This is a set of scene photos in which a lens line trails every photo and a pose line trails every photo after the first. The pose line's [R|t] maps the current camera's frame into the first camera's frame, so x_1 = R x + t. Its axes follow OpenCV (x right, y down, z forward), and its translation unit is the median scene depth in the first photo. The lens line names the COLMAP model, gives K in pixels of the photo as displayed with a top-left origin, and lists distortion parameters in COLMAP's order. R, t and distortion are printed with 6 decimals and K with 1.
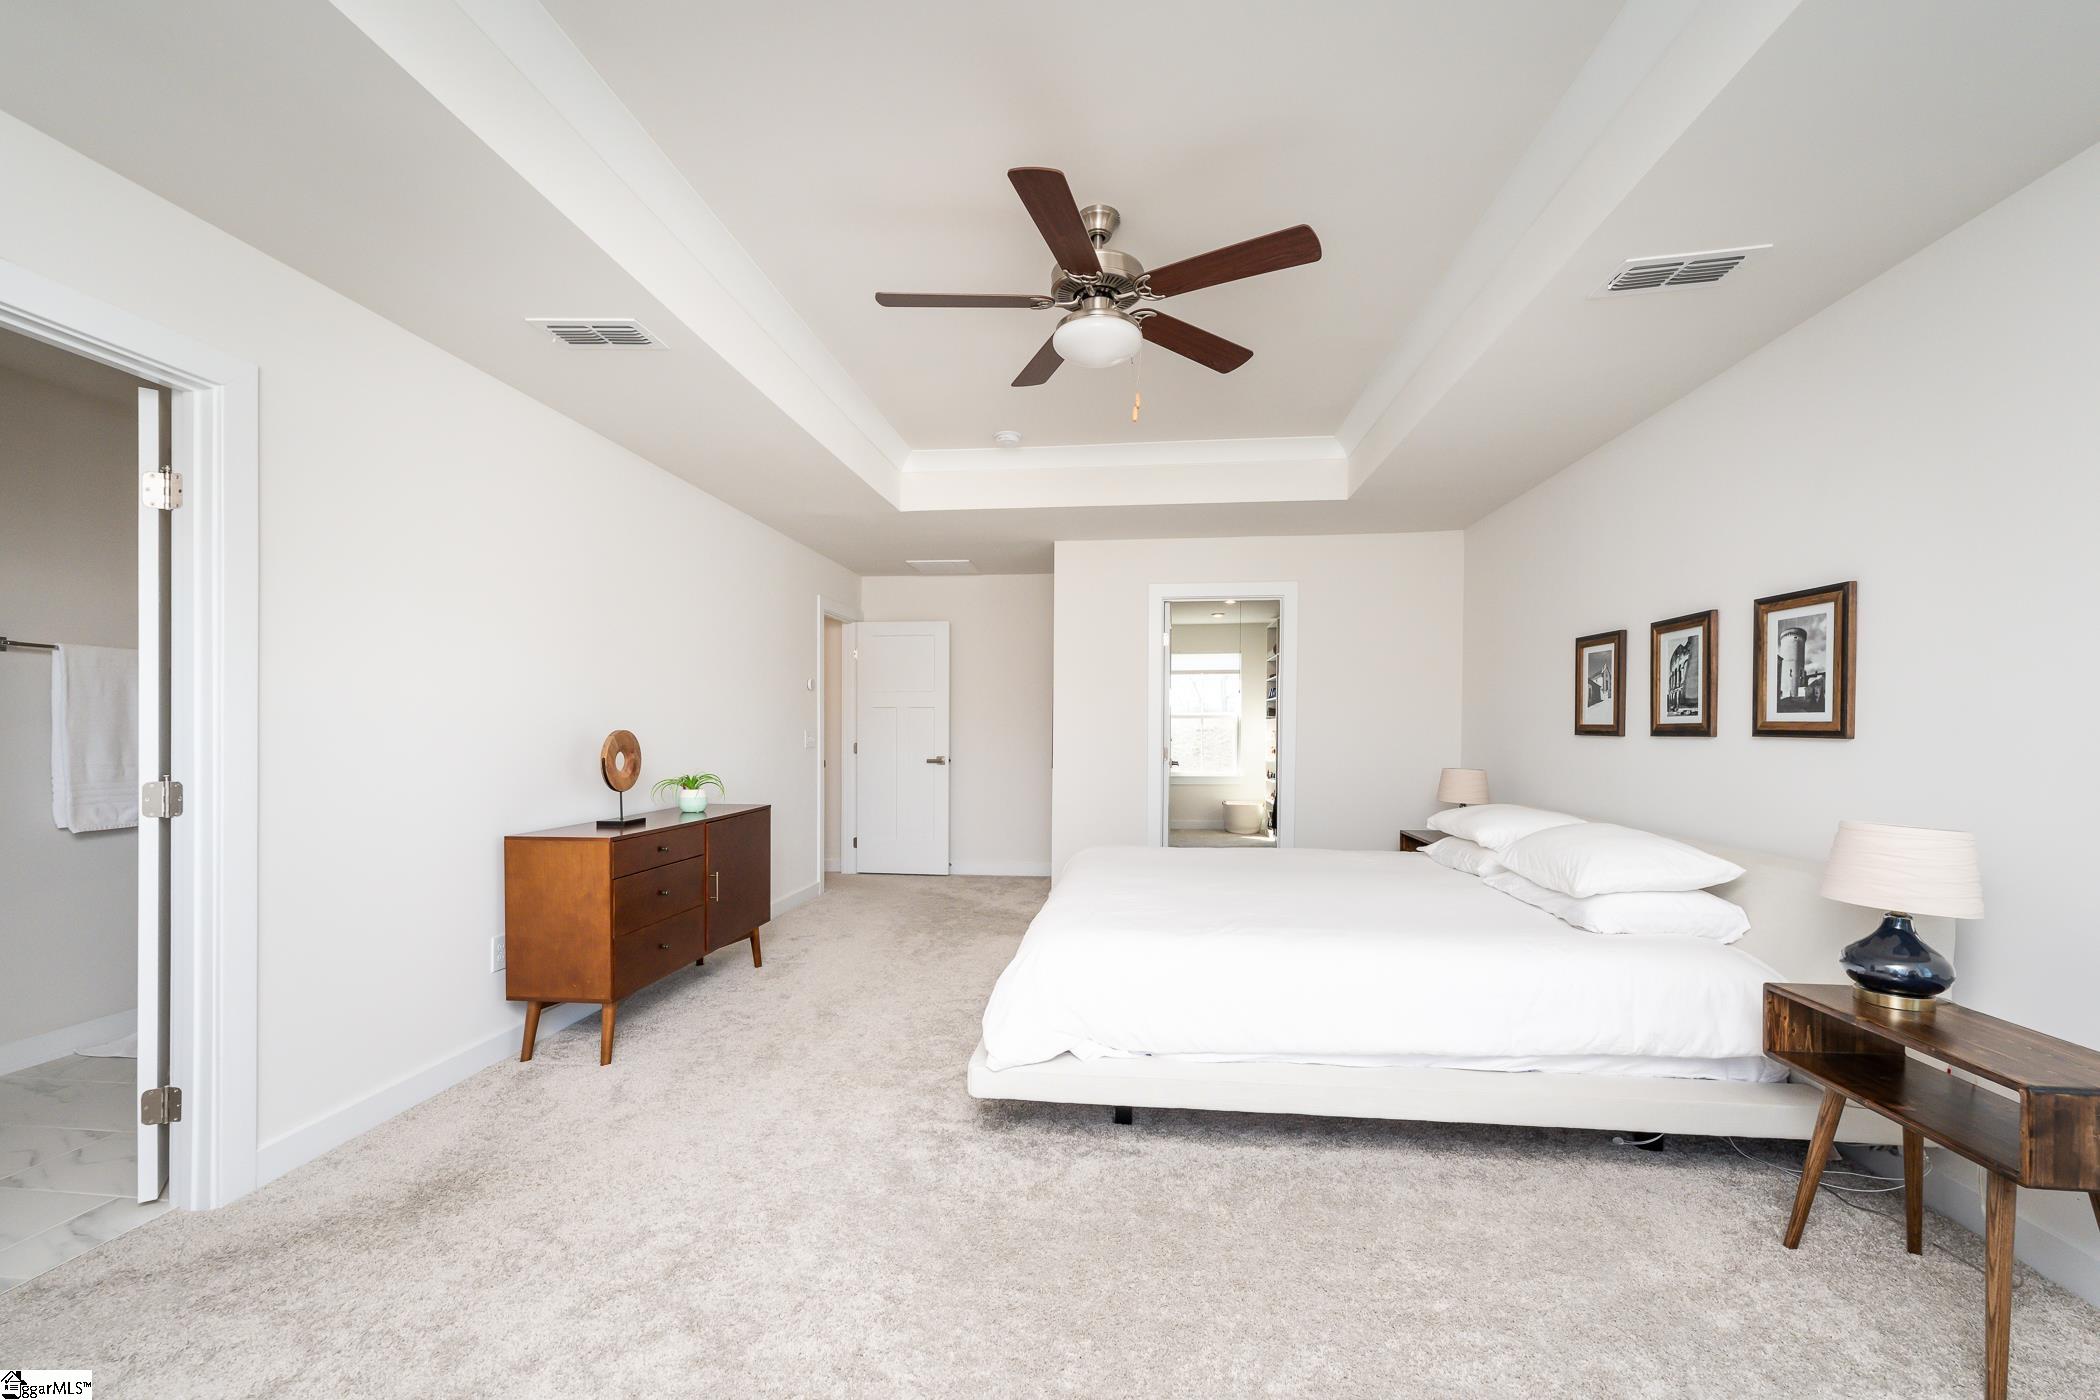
lens RADIAL K [[847.4, 0, 1052.8], [0, 847.4, 740.3], [0, 0, 1]] dist [0.000433, 0.000143]
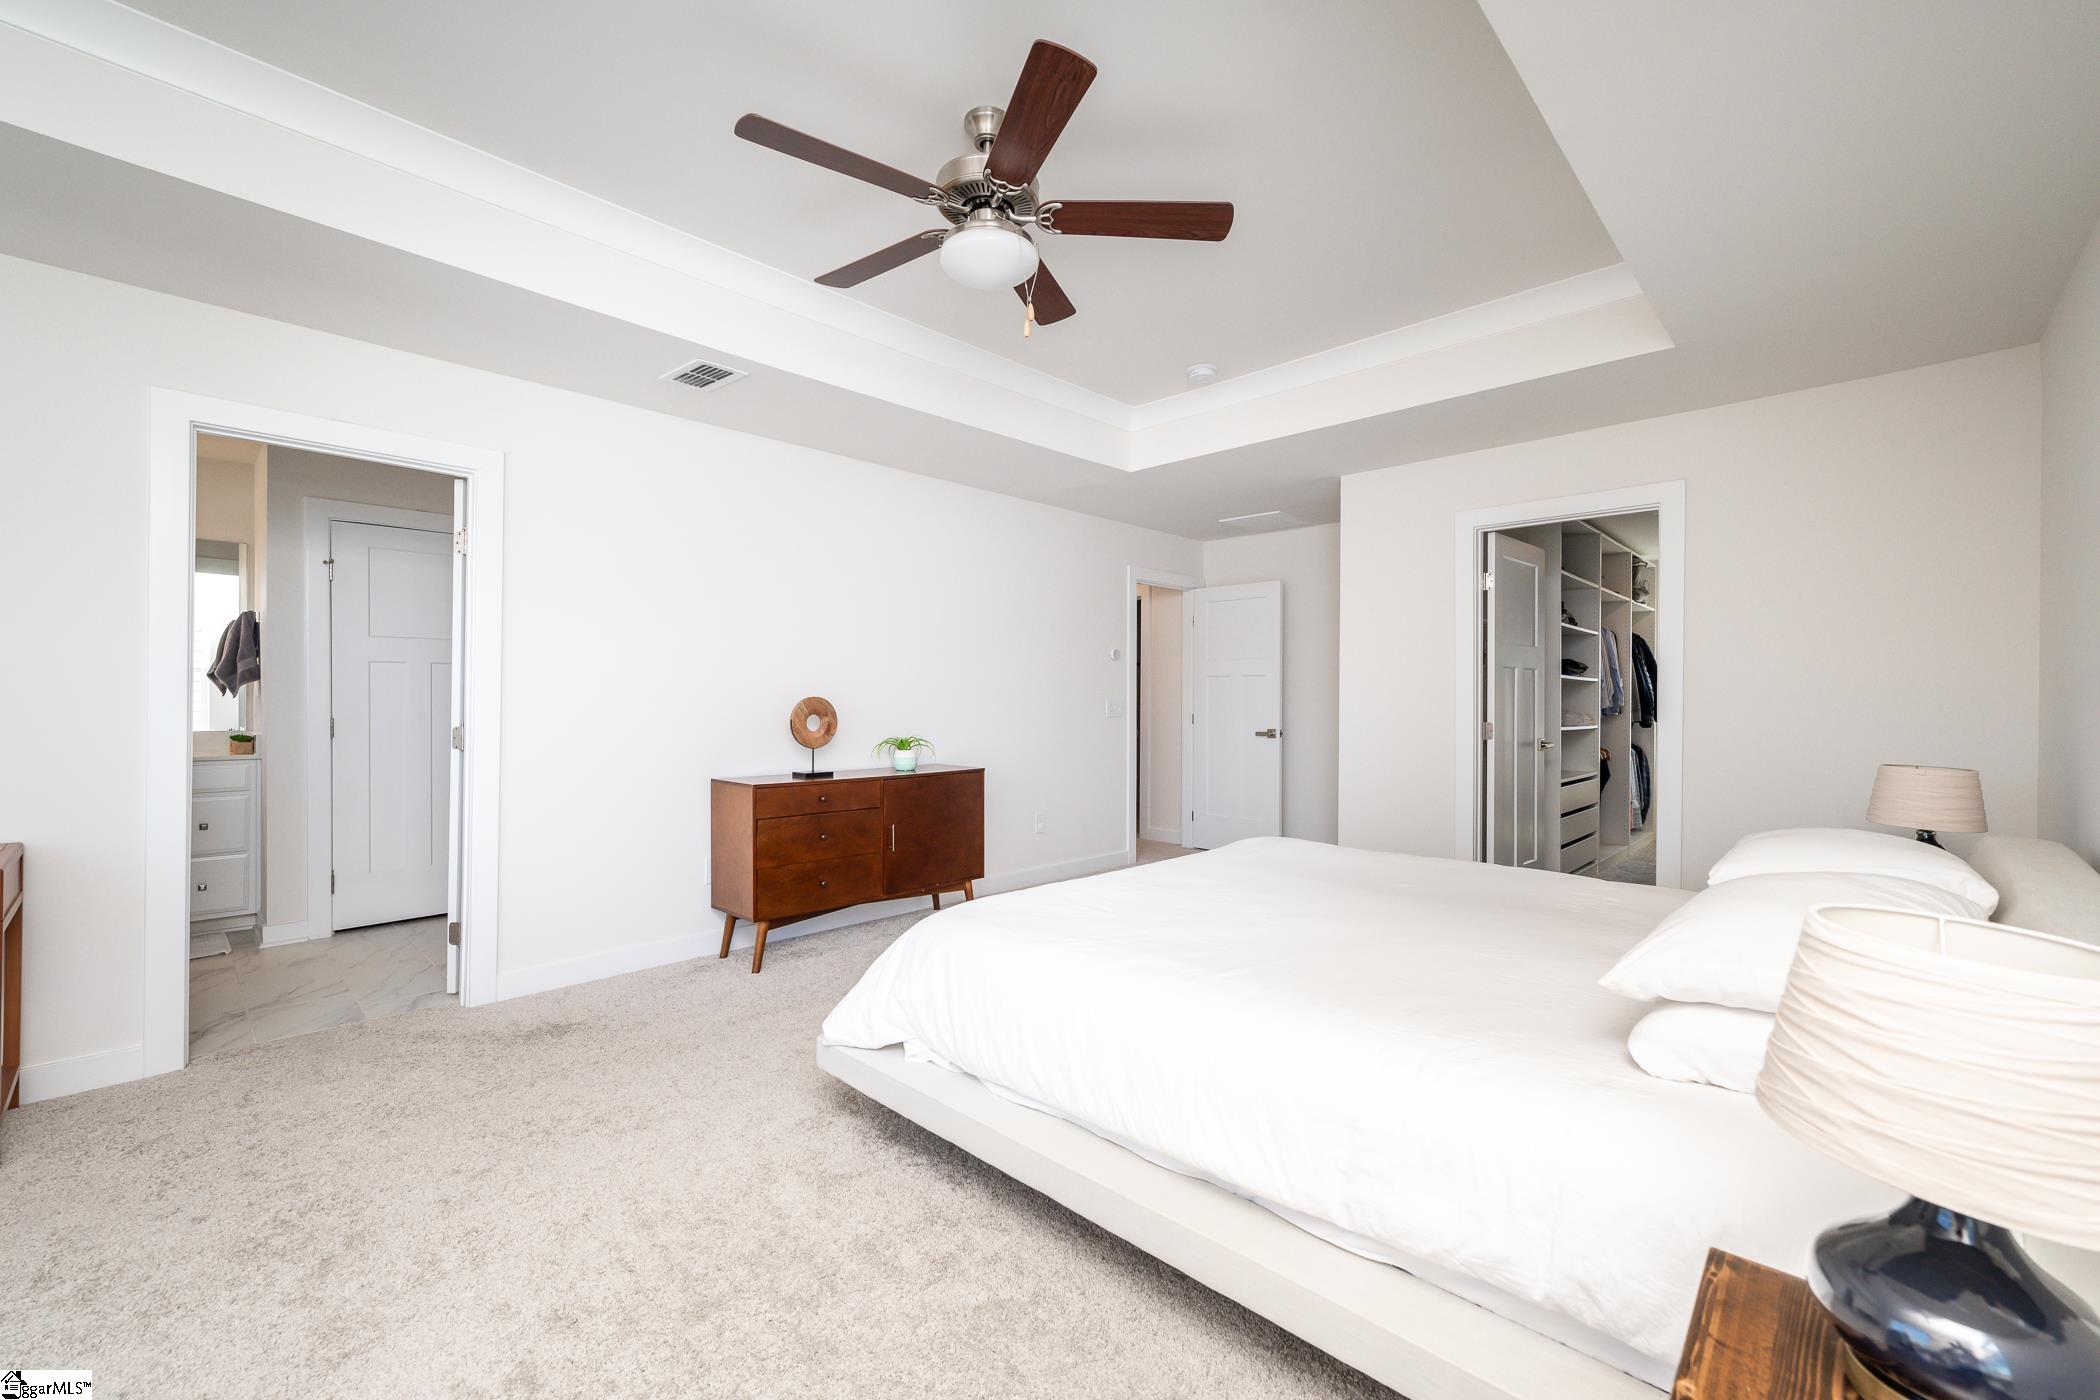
lens RADIAL K [[855.3, 0, 1050.0], [0, 855.3, 700.0], [0, 0, 1]] dist [0.001670, 0.000110]
pose [[0.794399, 0.004620, -0.607379, 0.530202], [-0.013309, 0.999863, -0.009802, -0.000191], [0.607251, 0.015871, 0.794352, 0.273184]]
